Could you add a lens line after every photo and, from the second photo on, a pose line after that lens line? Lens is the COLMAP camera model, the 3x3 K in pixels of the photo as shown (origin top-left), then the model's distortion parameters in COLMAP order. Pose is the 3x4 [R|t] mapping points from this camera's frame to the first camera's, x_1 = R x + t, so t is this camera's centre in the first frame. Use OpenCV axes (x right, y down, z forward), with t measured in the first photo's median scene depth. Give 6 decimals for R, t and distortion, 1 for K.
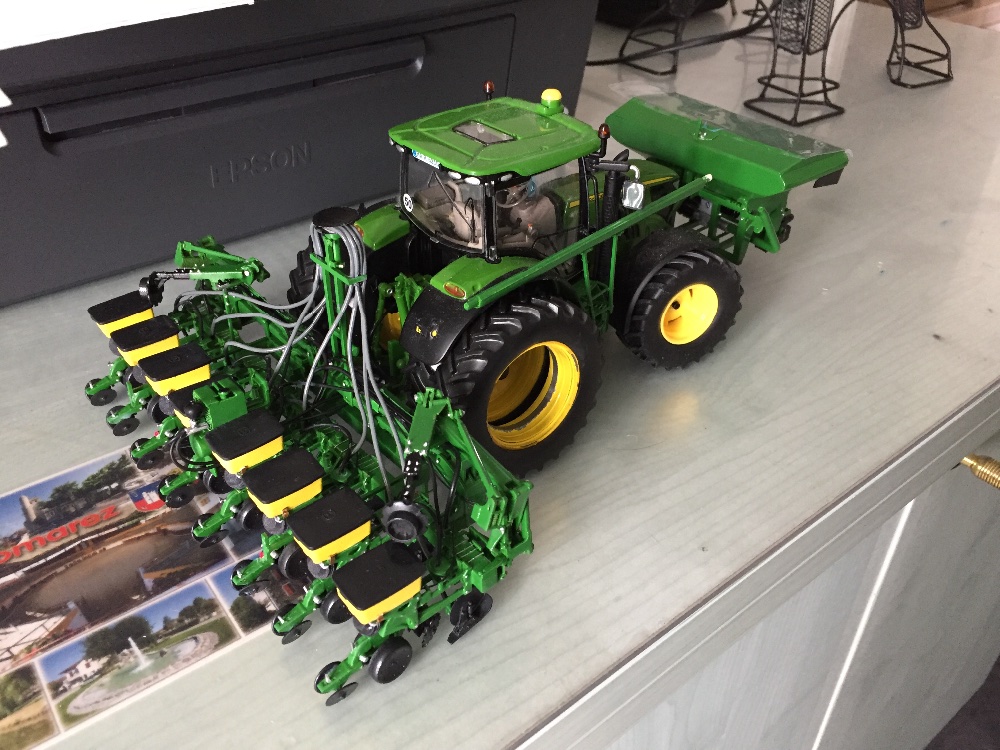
lens RADIAL K [[863.1, 0, 498.0], [0, 863.1, 374.3], [0, 0, 1]] dist [0.085229, -0.138676]
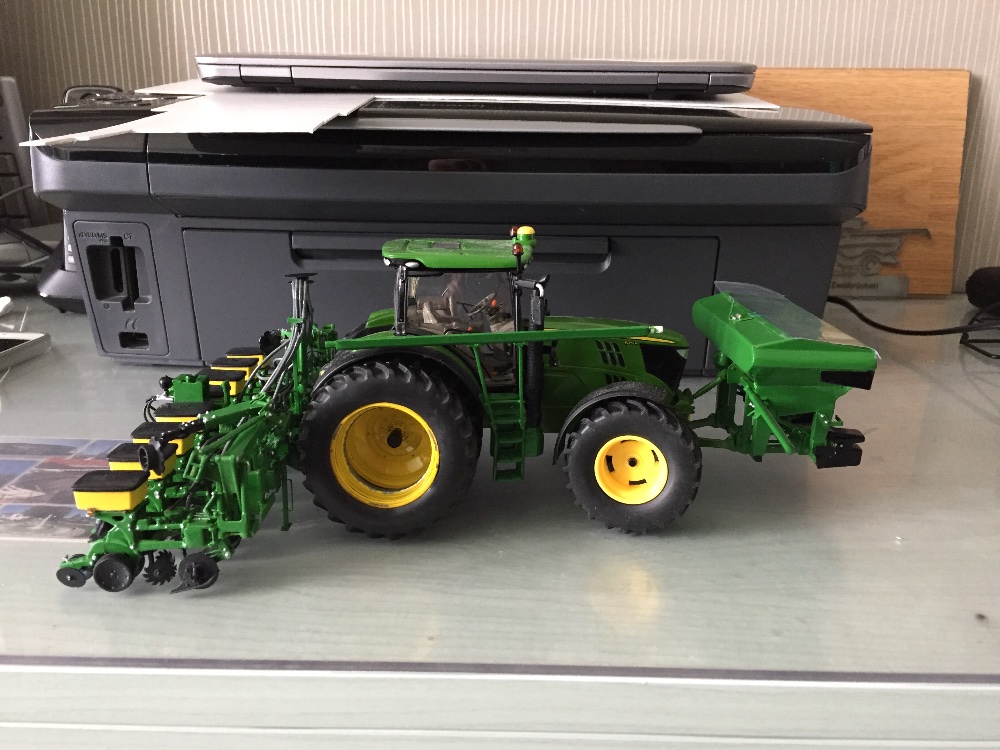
lens RADIAL K [[863.1, 0, 498.0], [0, 863.1, 374.3], [0, 0, 1]] dist [0.085229, -0.138676]
pose [[0.768783, 0.175820, -0.614866, 0.910020], [-0.378758, 0.899876, -0.216253, 0.130852], [0.515282, 0.399137, 0.758403, 0.223486]]
